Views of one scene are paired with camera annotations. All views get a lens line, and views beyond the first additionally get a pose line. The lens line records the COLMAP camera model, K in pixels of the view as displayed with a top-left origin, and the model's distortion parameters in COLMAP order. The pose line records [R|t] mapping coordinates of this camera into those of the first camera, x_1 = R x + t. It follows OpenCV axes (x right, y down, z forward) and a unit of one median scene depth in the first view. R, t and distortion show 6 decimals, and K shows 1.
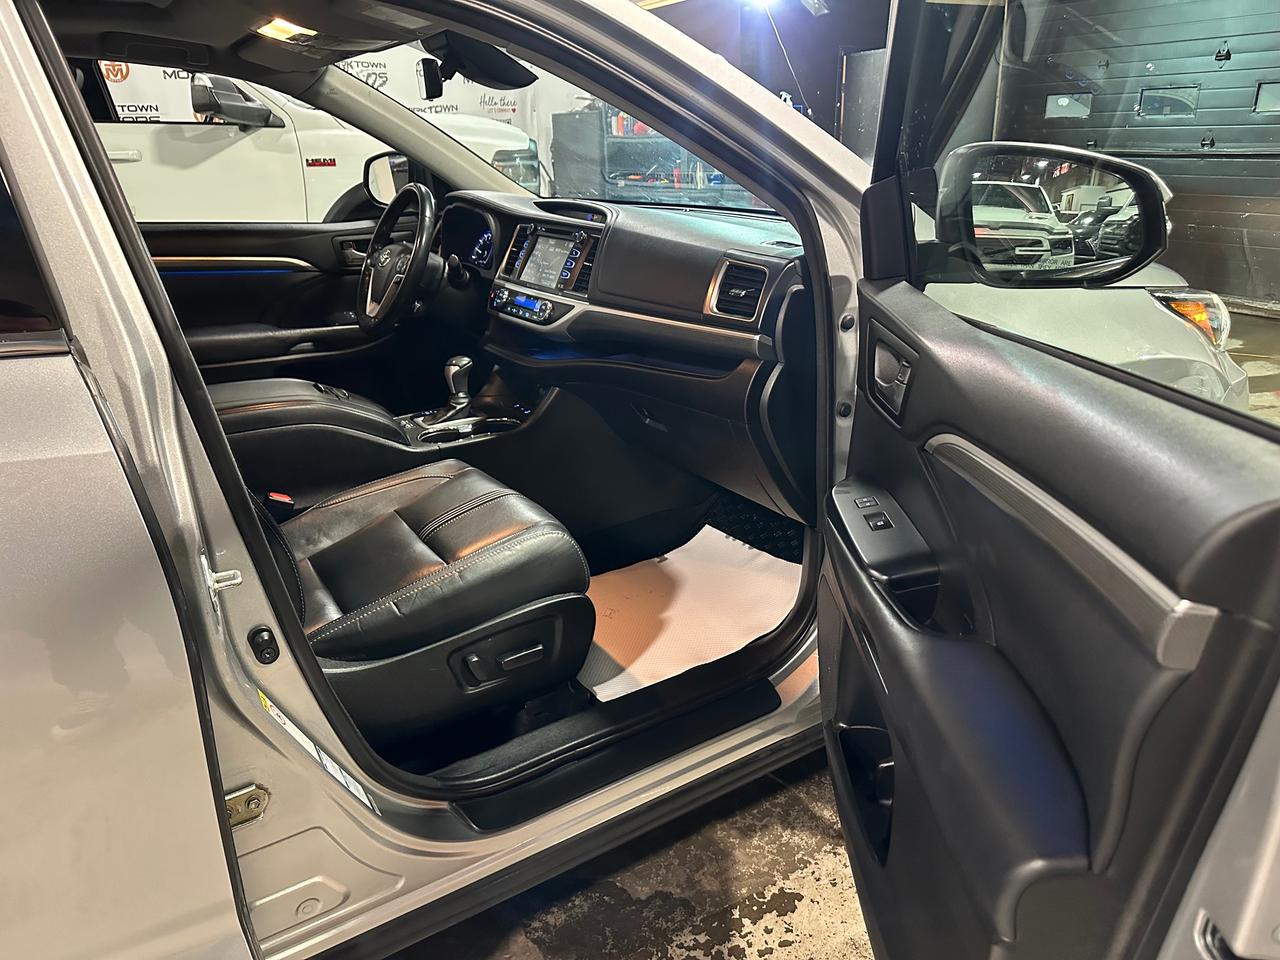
lens RADIAL K [[876.5, 0, 649.0], [0, 876.5, 478.7], [0, 0, 1]] dist [0.126122, -0.209028]
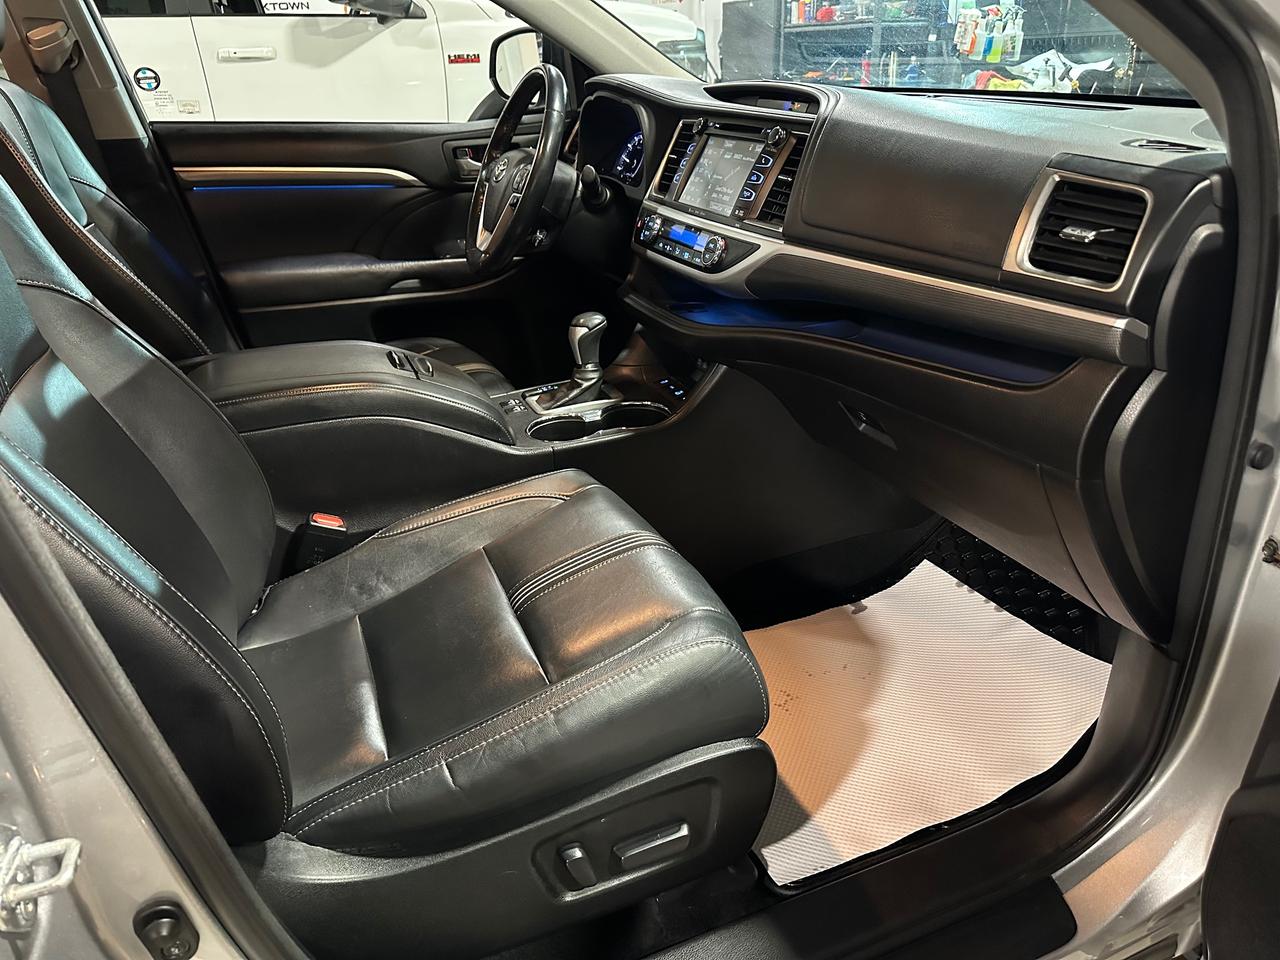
lens RADIAL K [[876.5, 0, 649.0], [0, 876.5, 478.7], [0, 0, 1]] dist [0.126122, -0.209028]
pose [[0.985307, 0.058489, -0.160468, -0.045891], [-0.043580, 0.994532, 0.094909, -0.075729], [0.165142, -0.086522, 0.982467, 0.301362]]
